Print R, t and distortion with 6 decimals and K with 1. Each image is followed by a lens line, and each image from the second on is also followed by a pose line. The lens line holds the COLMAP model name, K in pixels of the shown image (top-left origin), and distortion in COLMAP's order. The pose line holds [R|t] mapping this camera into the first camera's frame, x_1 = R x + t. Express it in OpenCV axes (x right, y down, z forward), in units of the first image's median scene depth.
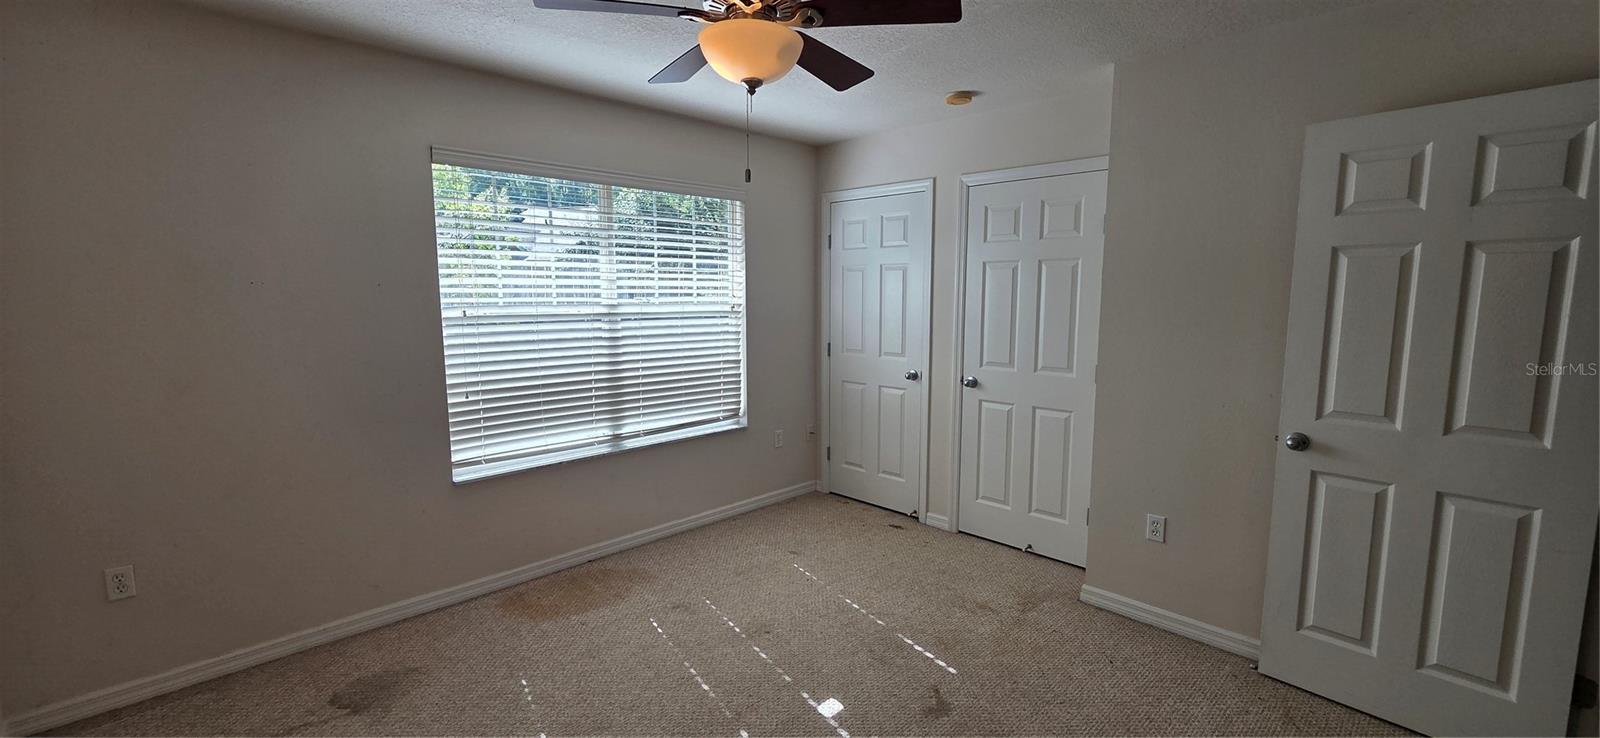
lens RADIAL K [[657.9, 0, 800.0], [0, 657.9, 369.0], [0, 0, 1]] dist [-0.000892, -0.000029]
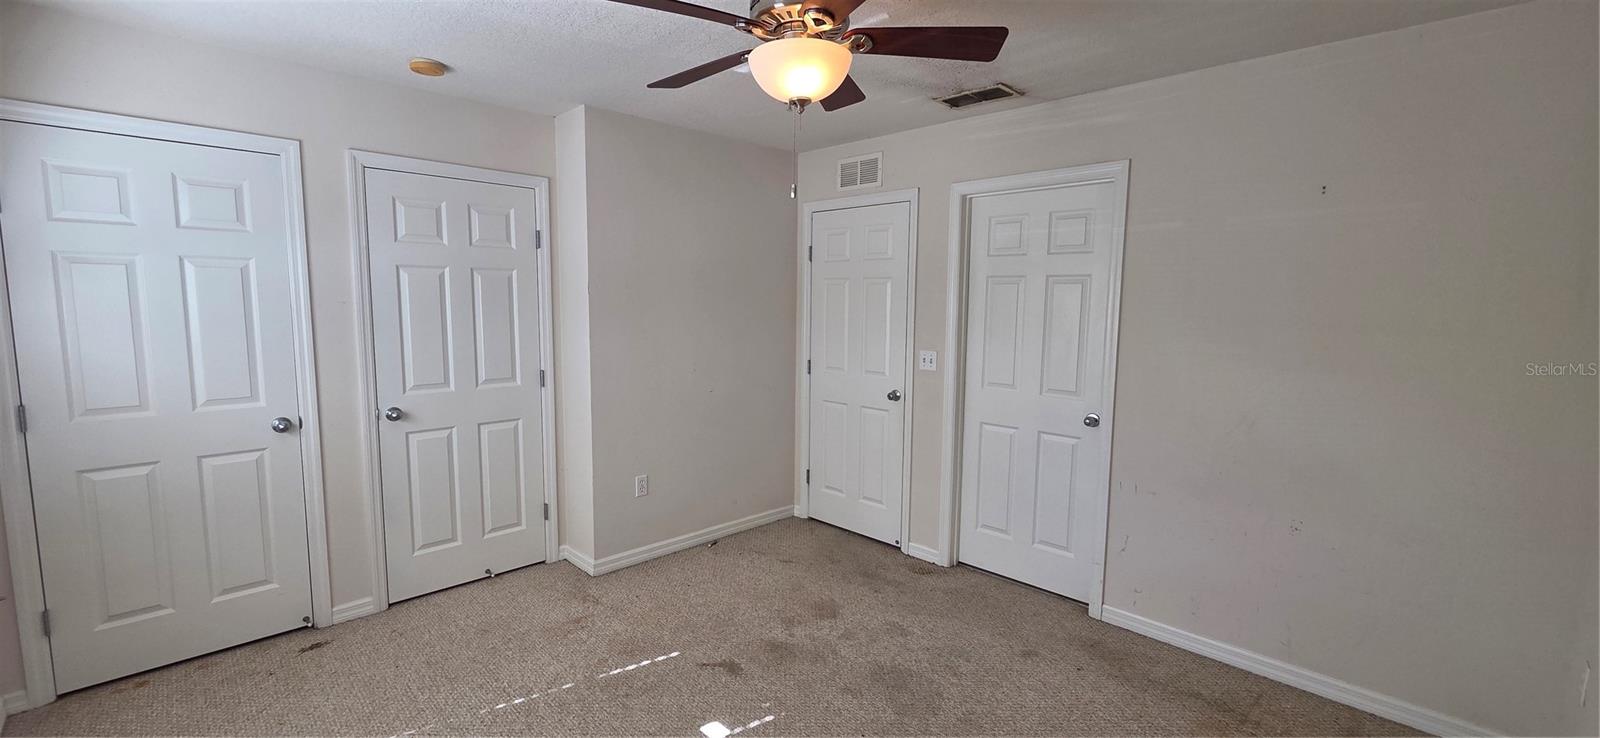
lens RADIAL K [[654.9, 0, 797.0], [0, 654.9, 366.4], [0, 0, 1]] dist [0.000864, -0.000101]
pose [[-0.008980, -0.106191, 0.994305, -0.533610], [0.107354, 0.988496, 0.106540, -0.069954], [-0.994180, 0.107699, 0.002524, 0.500584]]
